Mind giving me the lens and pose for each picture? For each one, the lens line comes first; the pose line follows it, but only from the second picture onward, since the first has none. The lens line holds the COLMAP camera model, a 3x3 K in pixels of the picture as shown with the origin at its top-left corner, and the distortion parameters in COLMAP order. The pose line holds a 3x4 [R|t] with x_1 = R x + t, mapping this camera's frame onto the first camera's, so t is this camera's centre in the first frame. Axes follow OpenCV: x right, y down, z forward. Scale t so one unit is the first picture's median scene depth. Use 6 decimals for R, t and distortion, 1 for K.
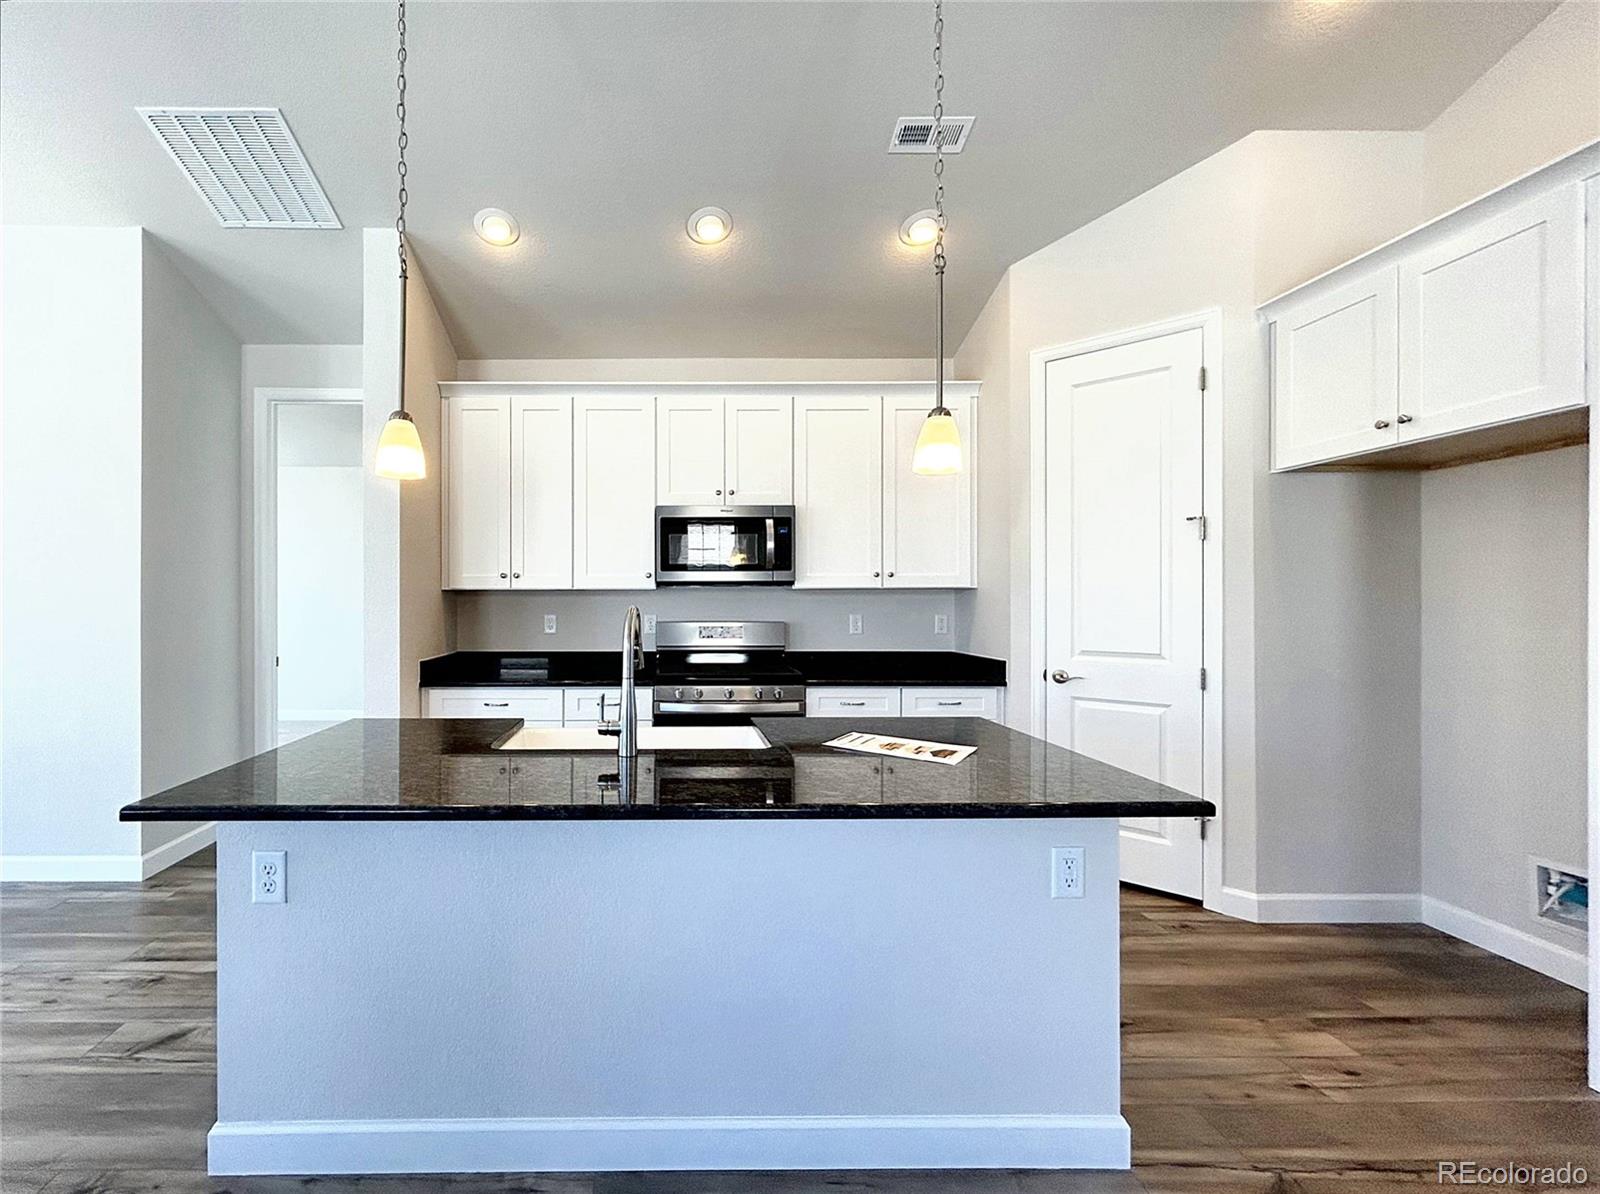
lens RADIAL K [[637.2, 0, 797.4], [0, 637.2, 598.4], [0, 0, 1]] dist [0.002557, 0.000171]
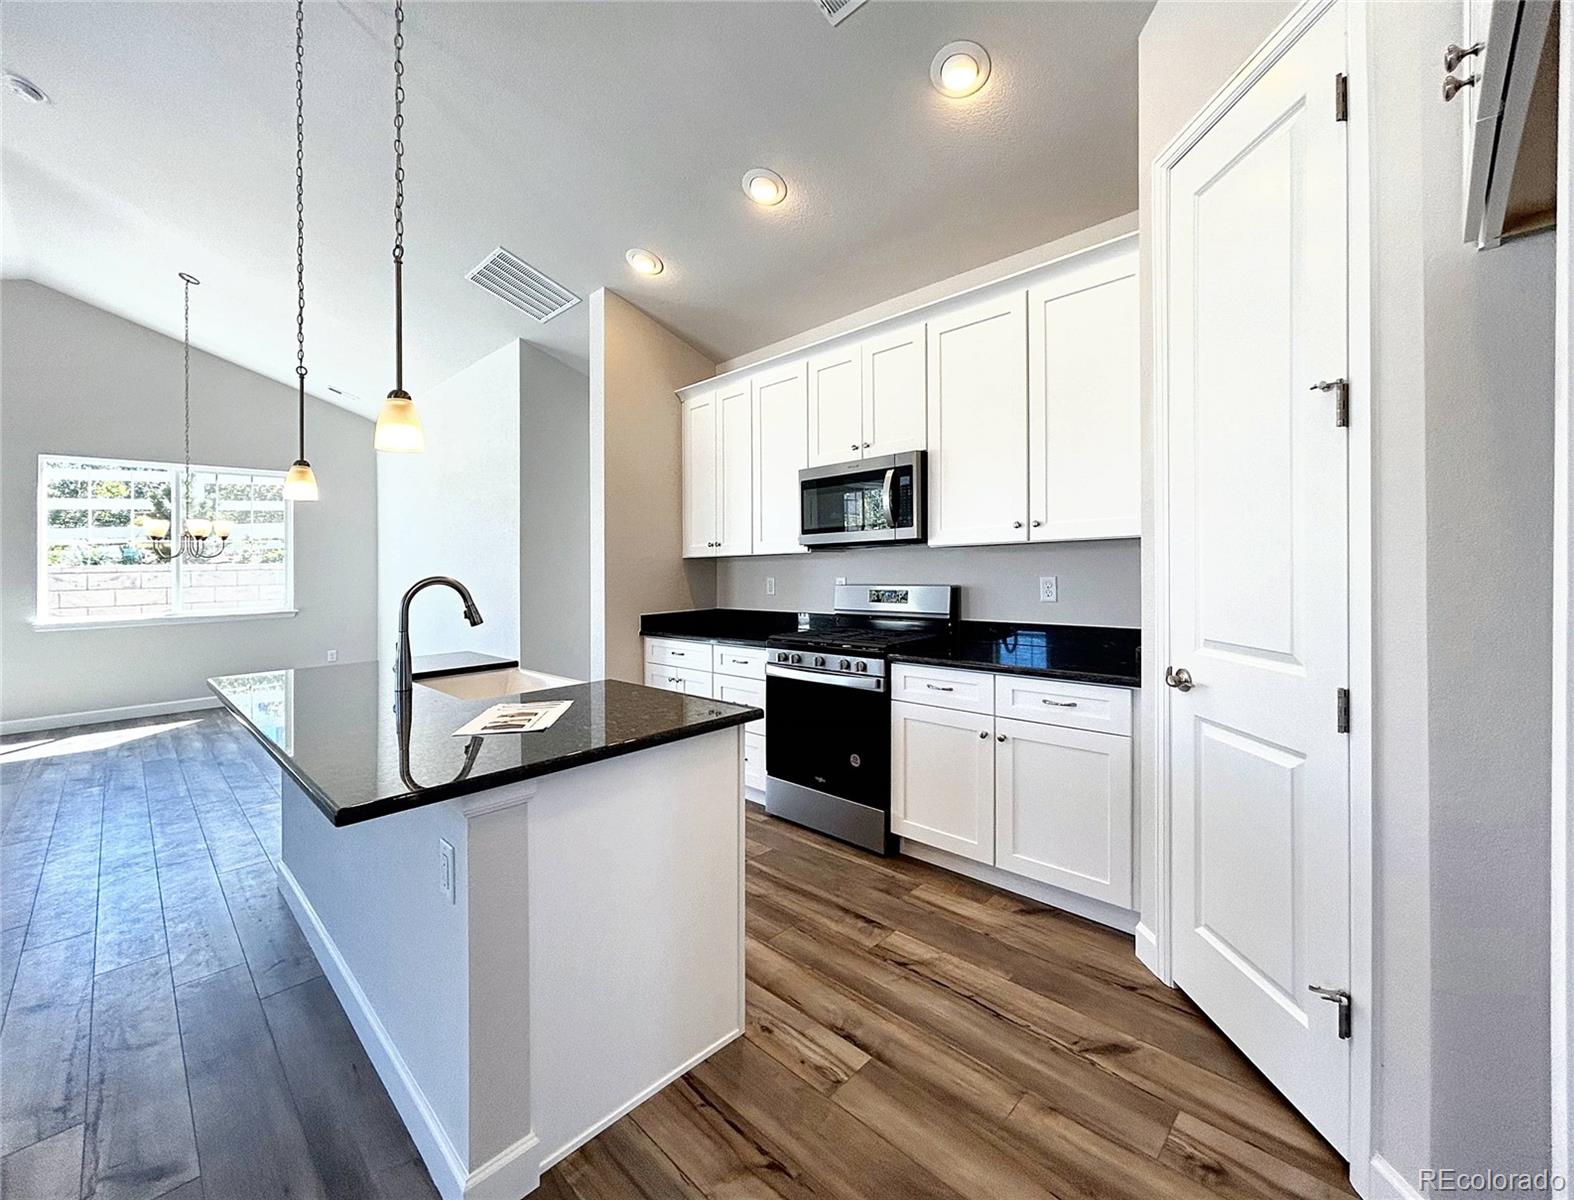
lens RADIAL K [[663.3, 0, 773.9], [0, 663.3, 558.2], [0, 0, 1]] dist [0.005202, -0.000204]
pose [[0.700669, -0.024264, -0.713074, 0.487965], [0.028559, 0.999574, -0.005951, -0.000655], [0.712914, -0.016195, 0.701064, 0.230969]]
